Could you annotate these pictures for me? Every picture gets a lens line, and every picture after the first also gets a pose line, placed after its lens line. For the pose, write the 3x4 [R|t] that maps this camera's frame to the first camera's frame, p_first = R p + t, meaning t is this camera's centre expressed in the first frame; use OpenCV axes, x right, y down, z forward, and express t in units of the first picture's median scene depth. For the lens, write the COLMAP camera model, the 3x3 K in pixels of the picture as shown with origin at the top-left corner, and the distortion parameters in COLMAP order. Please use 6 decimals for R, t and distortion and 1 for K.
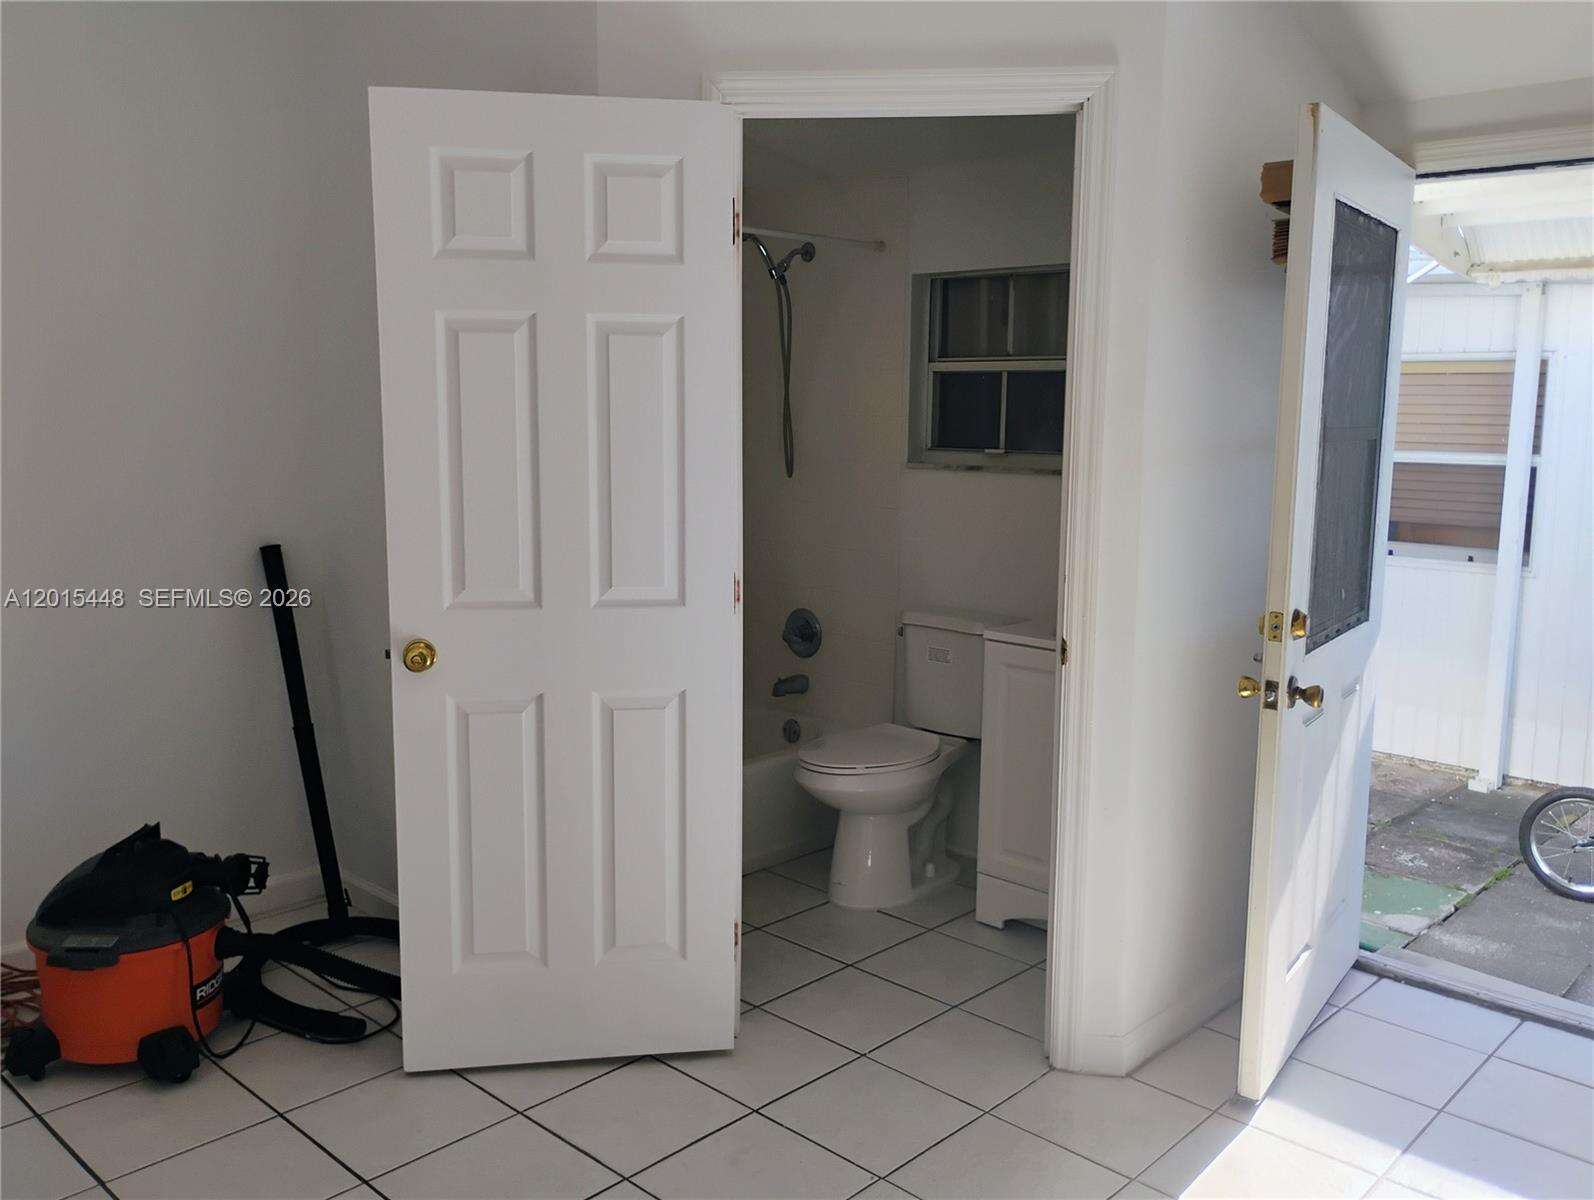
lens RADIAL K [[1325.8, 0, 803.6], [0, 1325.8, 593.5], [0, 0, 1]] dist [0.014569, -0.009508]
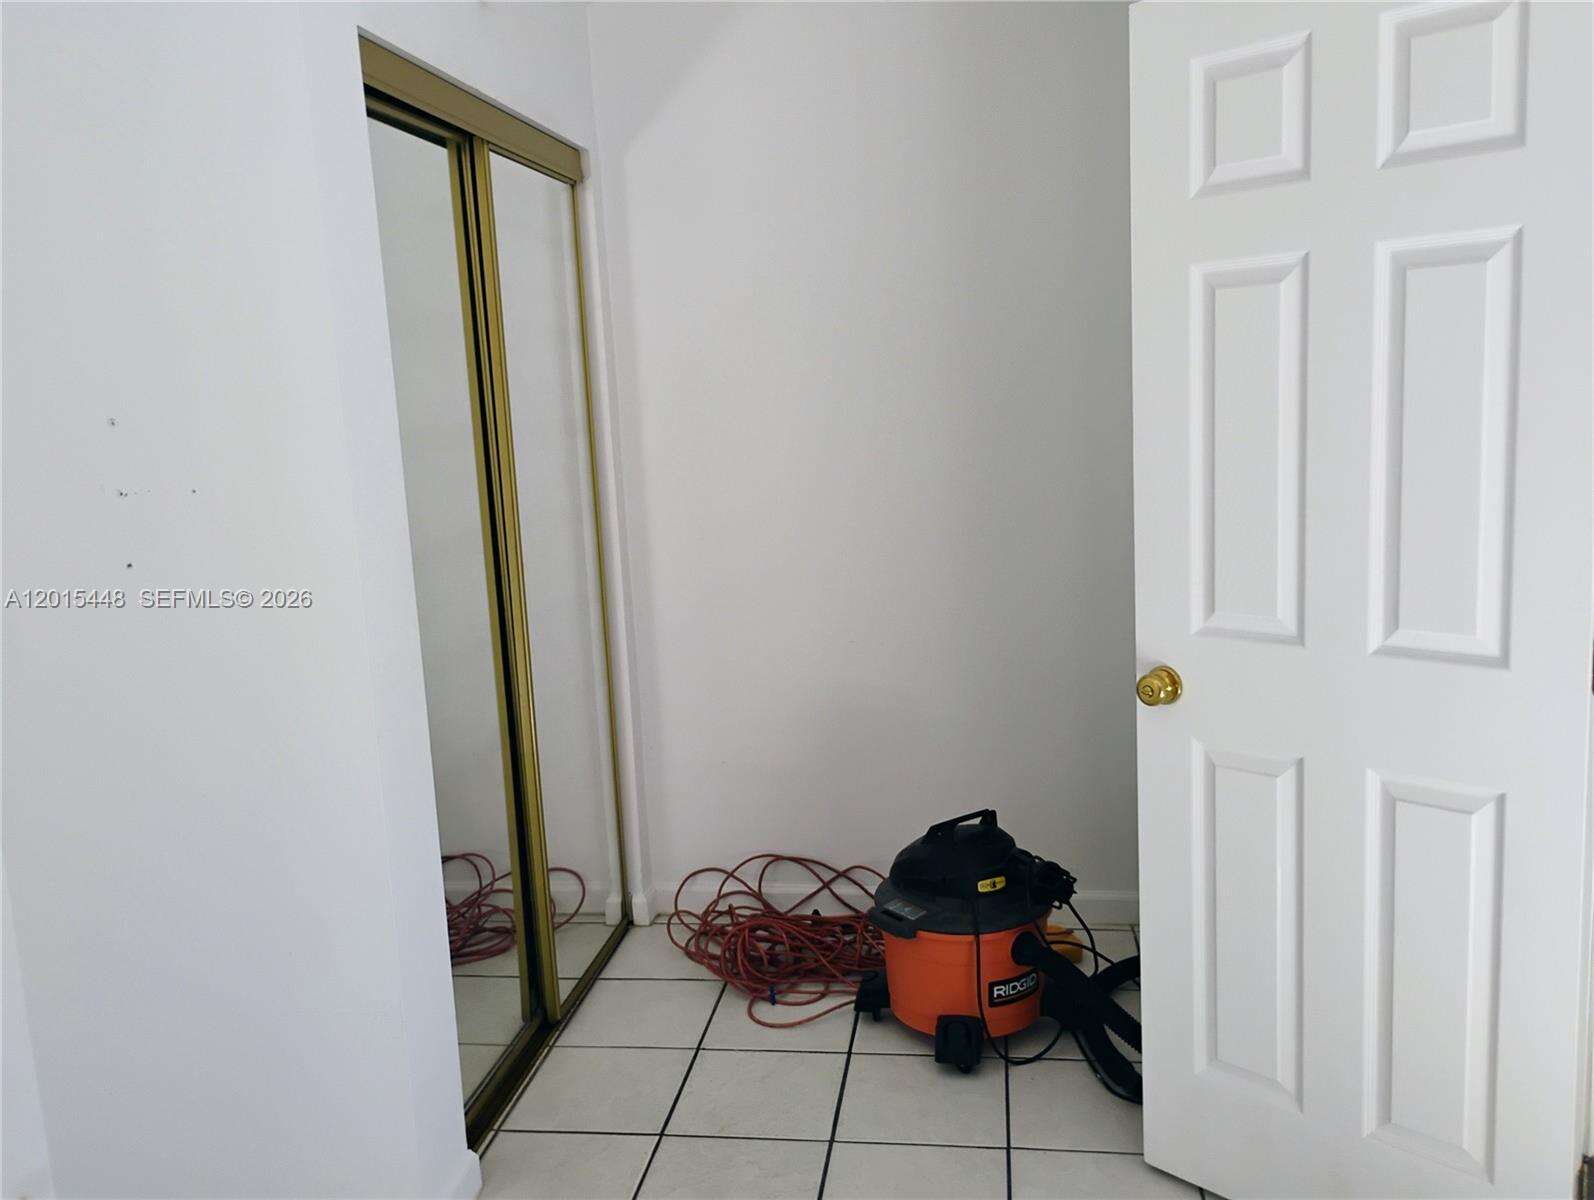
lens RADIAL K [[1325.8, 0, 803.6], [0, 1325.8, 593.5], [0, 0, 1]] dist [0.014569, -0.009508]
pose [[0.560510, 0.088220, -0.823436, 0.255609], [-0.057866, 0.996052, 0.067324, -0.052117], [0.826124, 0.009913, 0.563401, 0.333561]]
